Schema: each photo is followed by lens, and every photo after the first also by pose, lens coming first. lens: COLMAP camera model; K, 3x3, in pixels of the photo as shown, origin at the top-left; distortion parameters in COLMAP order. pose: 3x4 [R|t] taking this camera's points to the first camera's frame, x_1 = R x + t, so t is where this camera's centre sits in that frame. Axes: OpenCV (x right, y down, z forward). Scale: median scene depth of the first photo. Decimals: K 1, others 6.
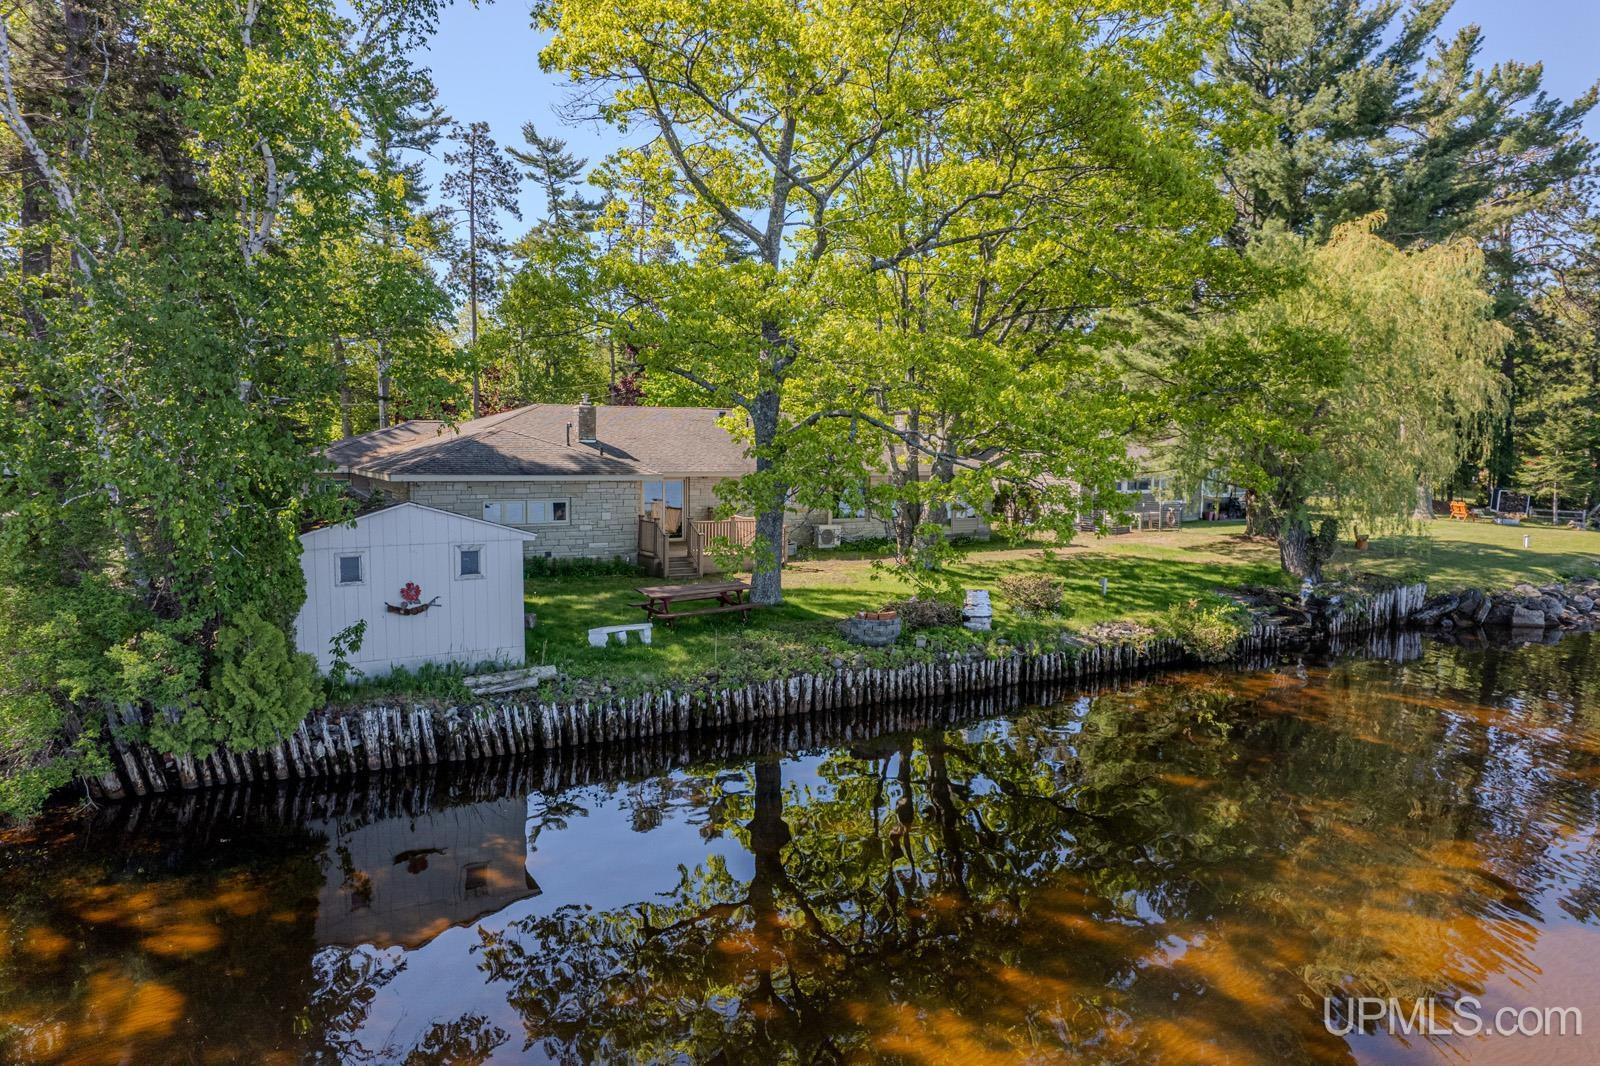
lens RADIAL K [[1035.0, 0, 800.0], [0, 1035.0, 533.0], [0, 0, 1]] dist [-0.078714, 0.071283]
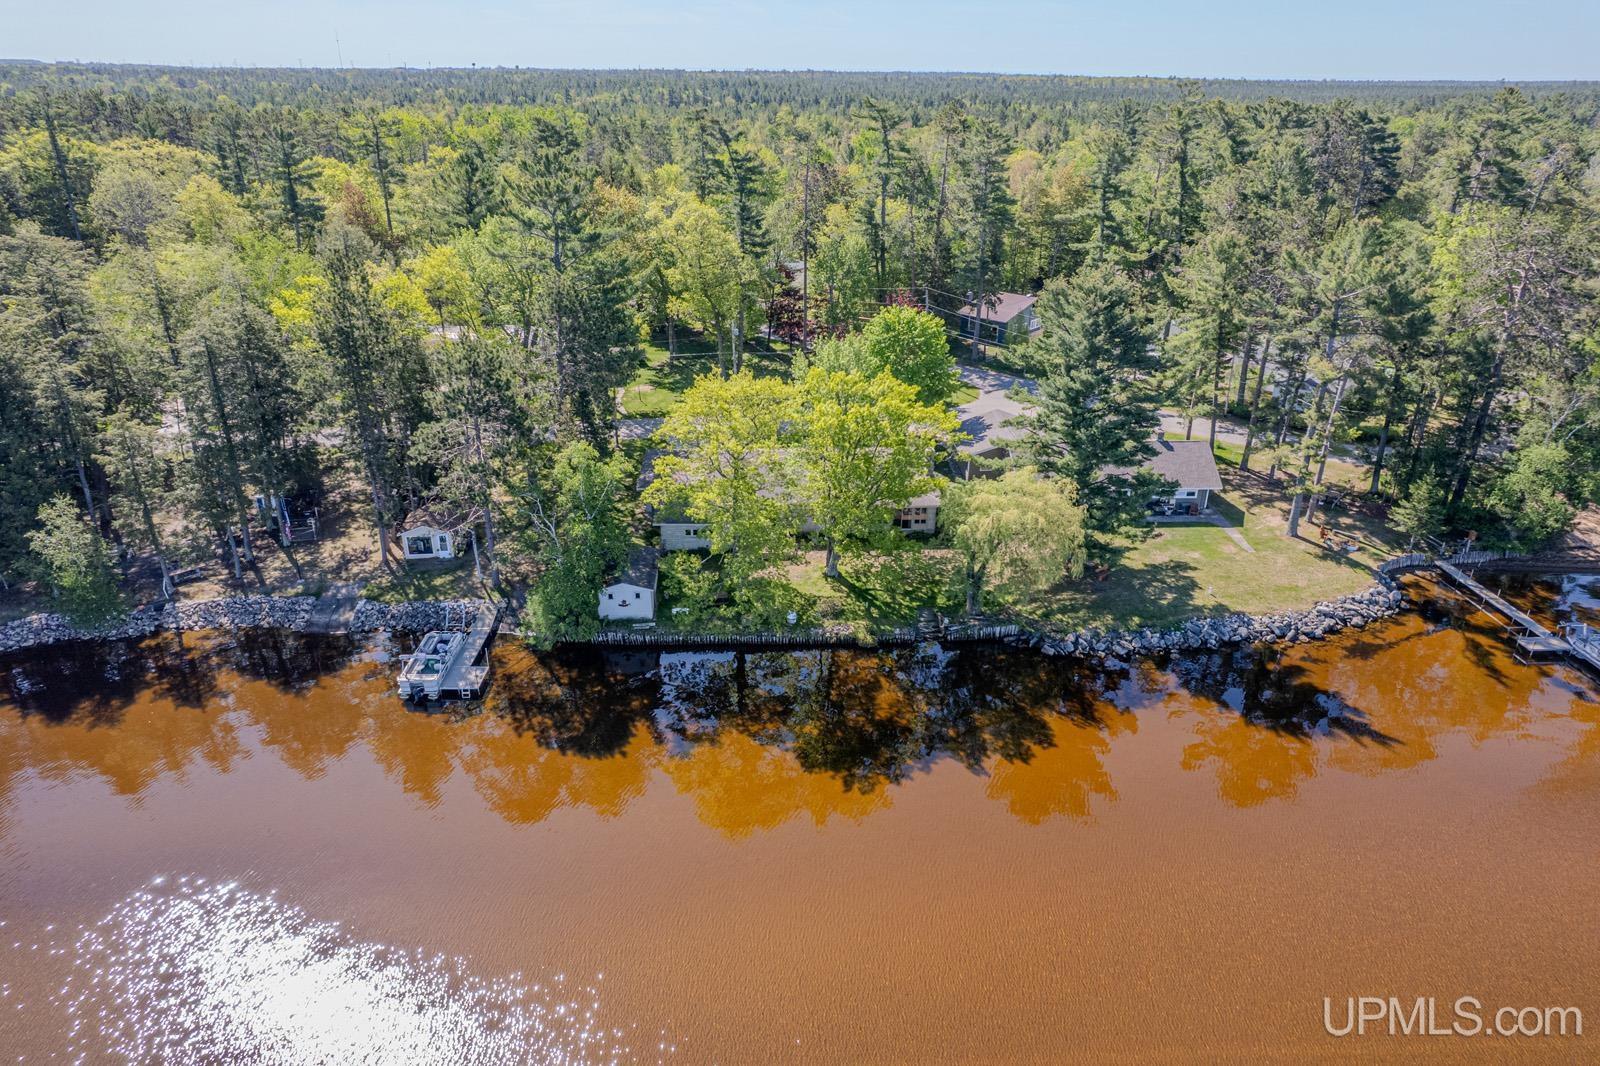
lens RADIAL K [[1035.0, 0, 800.0], [0, 1035.0, 533.0], [0, 0, 1]] dist [-0.078714, 0.071283]
pose [[0.876313, 0.189371, -0.442961, 1.928628], [-0.030698, 0.939579, 0.340952, -1.551506], [0.480764, -0.285182, 0.829179, -1.947995]]
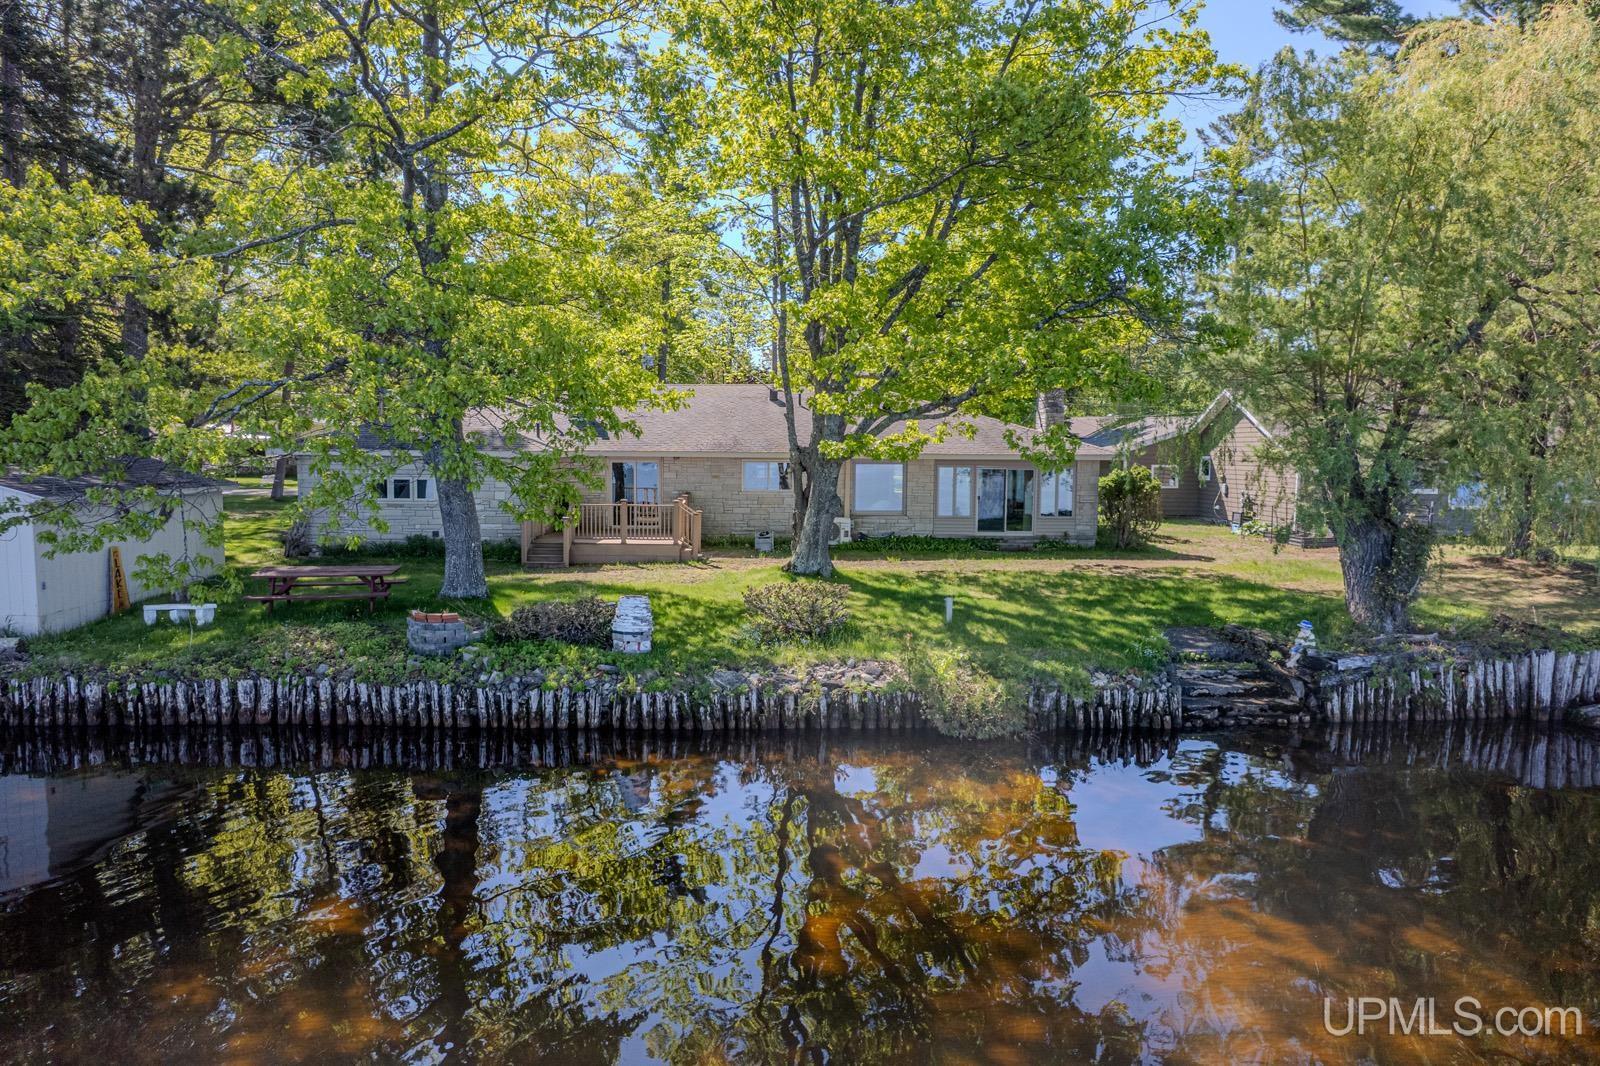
lens RADIAL K [[1035.0, 0, 800.0], [0, 1035.0, 533.0], [0, 0, 1]] dist [-0.078714, 0.071283]
pose [[0.882493, 0.039306, -0.468681, 0.760091], [-0.039941, 0.999165, 0.008590, -0.002022], [0.468627, 0.011139, 0.883326, 0.488415]]
